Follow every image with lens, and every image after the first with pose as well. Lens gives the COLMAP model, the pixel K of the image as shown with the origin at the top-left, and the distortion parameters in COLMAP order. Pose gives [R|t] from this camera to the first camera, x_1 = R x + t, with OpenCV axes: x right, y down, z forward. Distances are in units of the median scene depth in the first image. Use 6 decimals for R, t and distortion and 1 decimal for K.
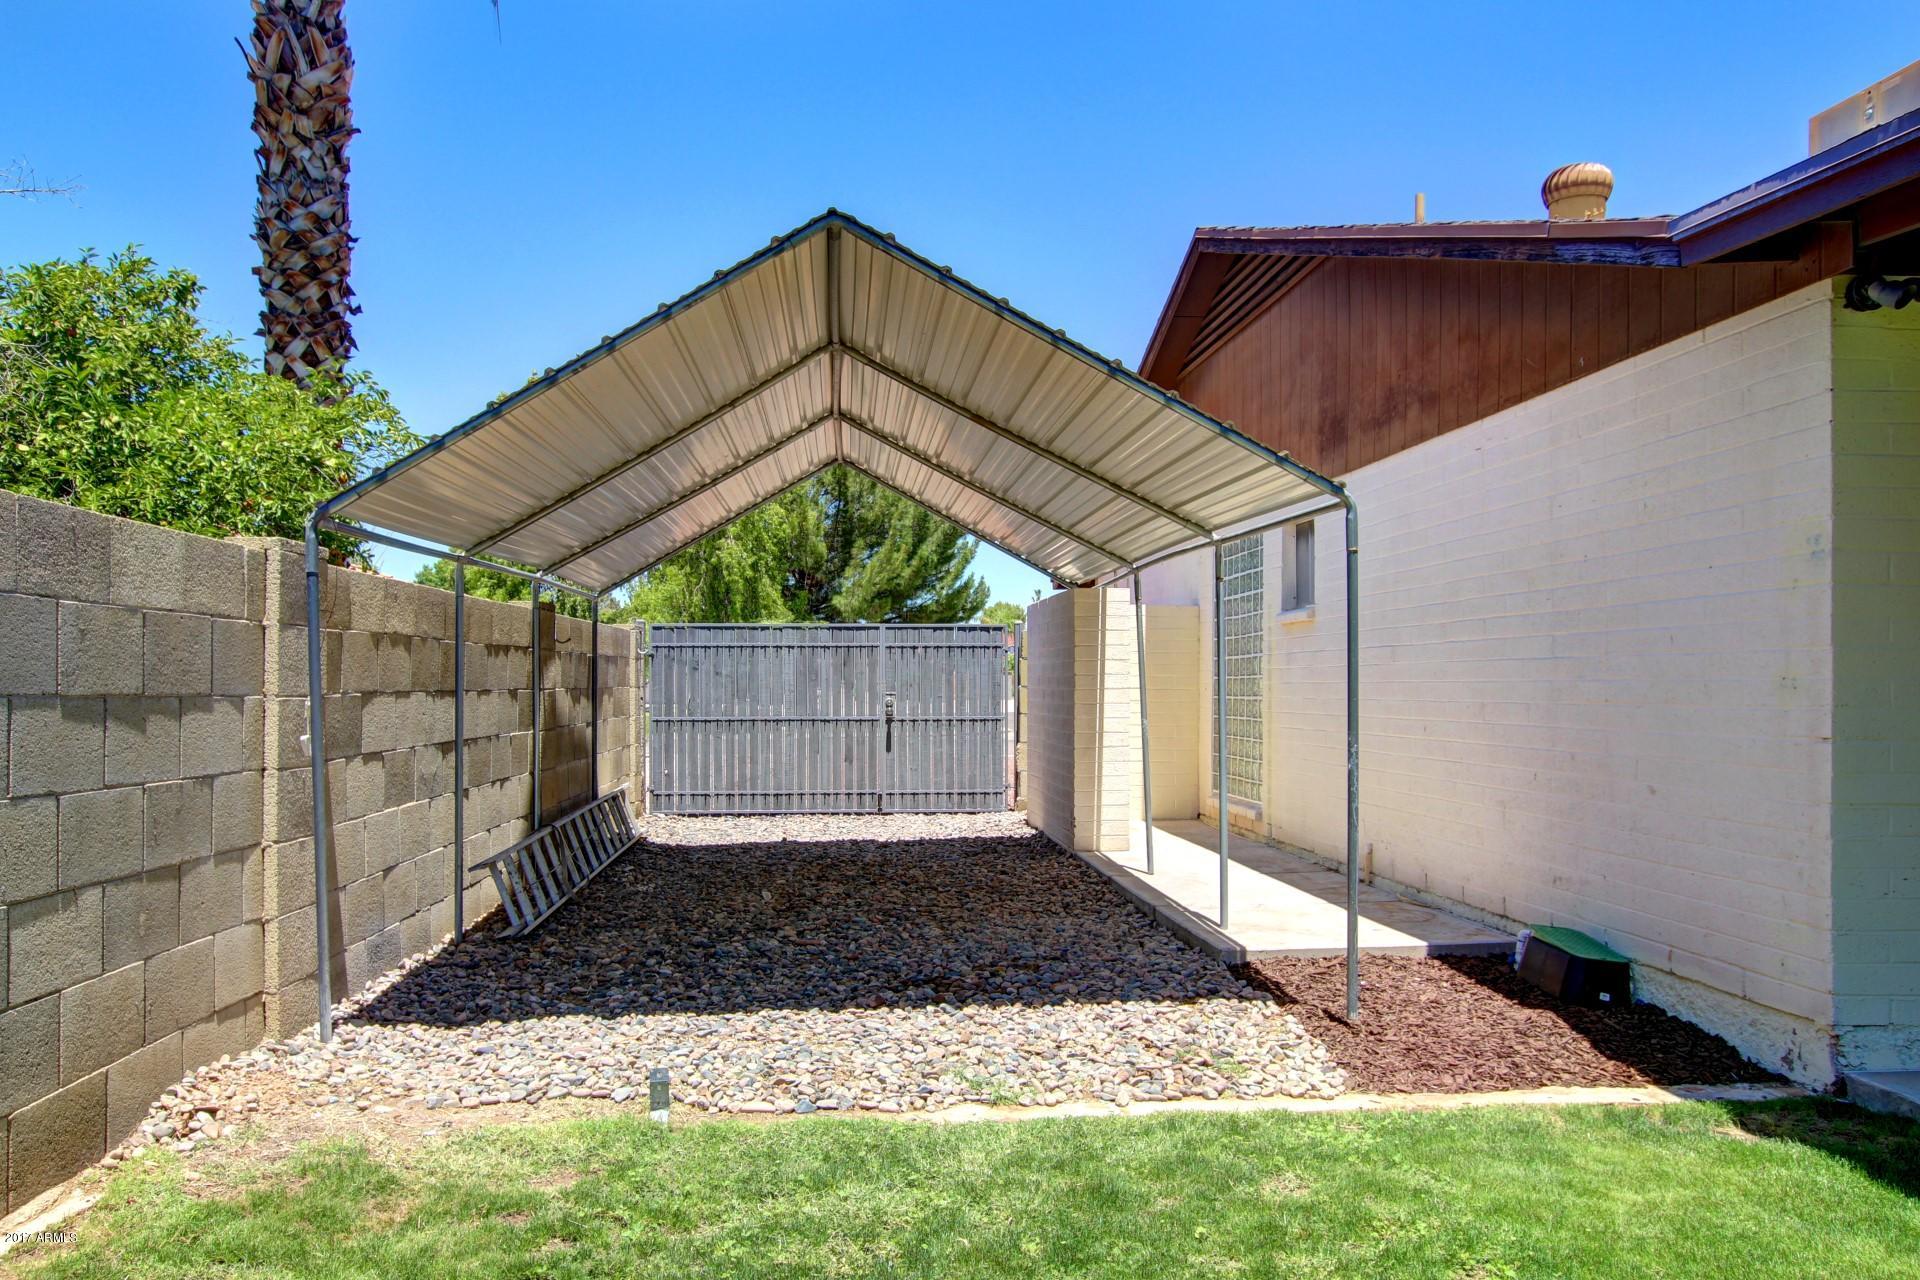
lens RADIAL K [[1330.8, 0, 961.2], [0, 1330.8, 643.6], [0, 0, 1]] dist [0.001850, -0.000230]
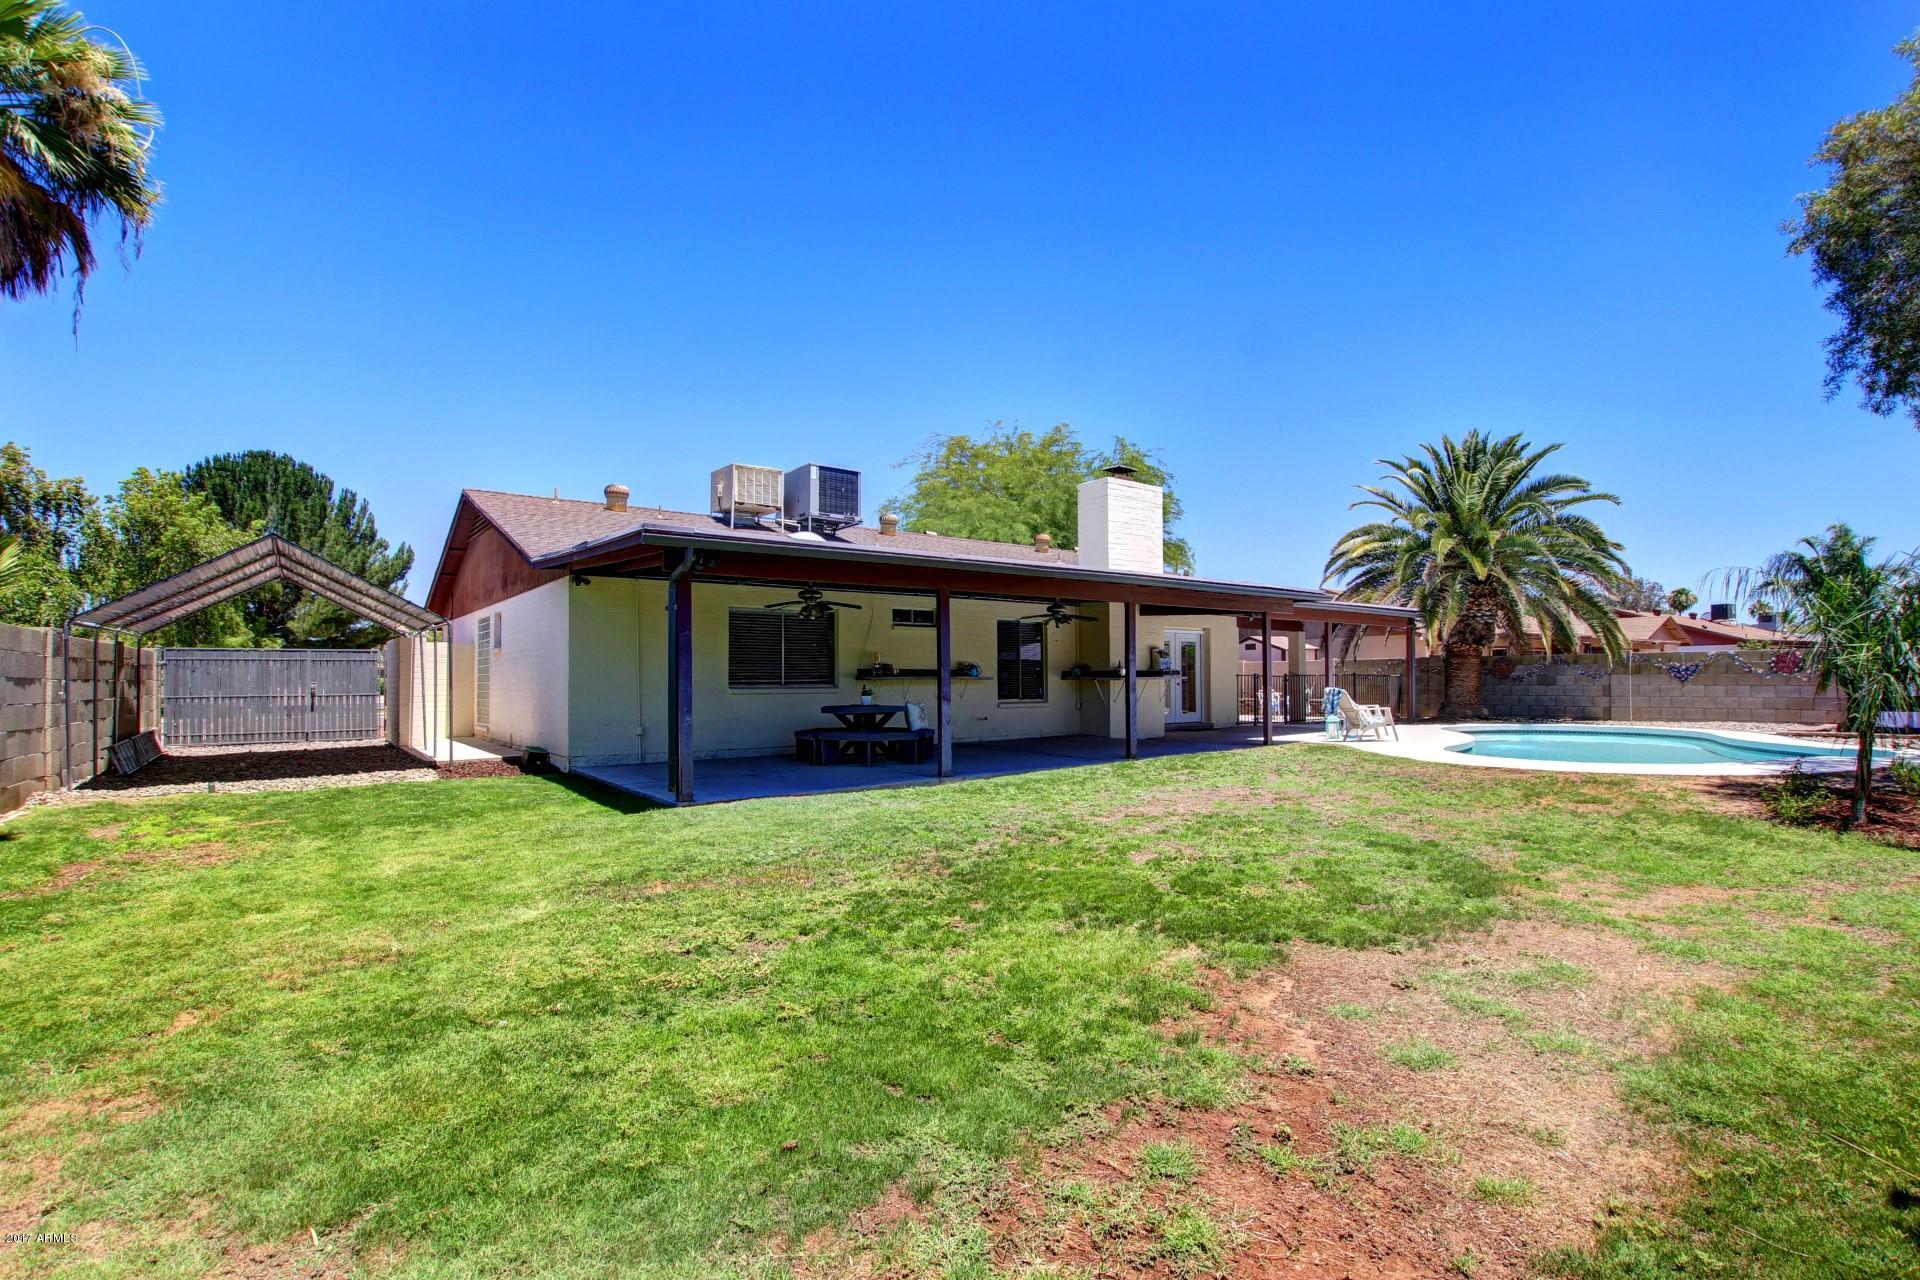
lens RADIAL K [[894.3, 0, 946.2], [0, 894.3, 653.0], [0, 0, 1]] dist [-0.016129, 0.000538]
pose [[0.857791, 0.009138, 0.513917, 0.087701], [-0.008360, 0.999958, -0.003826, -0.013110], [-0.513930, -0.001015, 0.857832, -0.742628]]
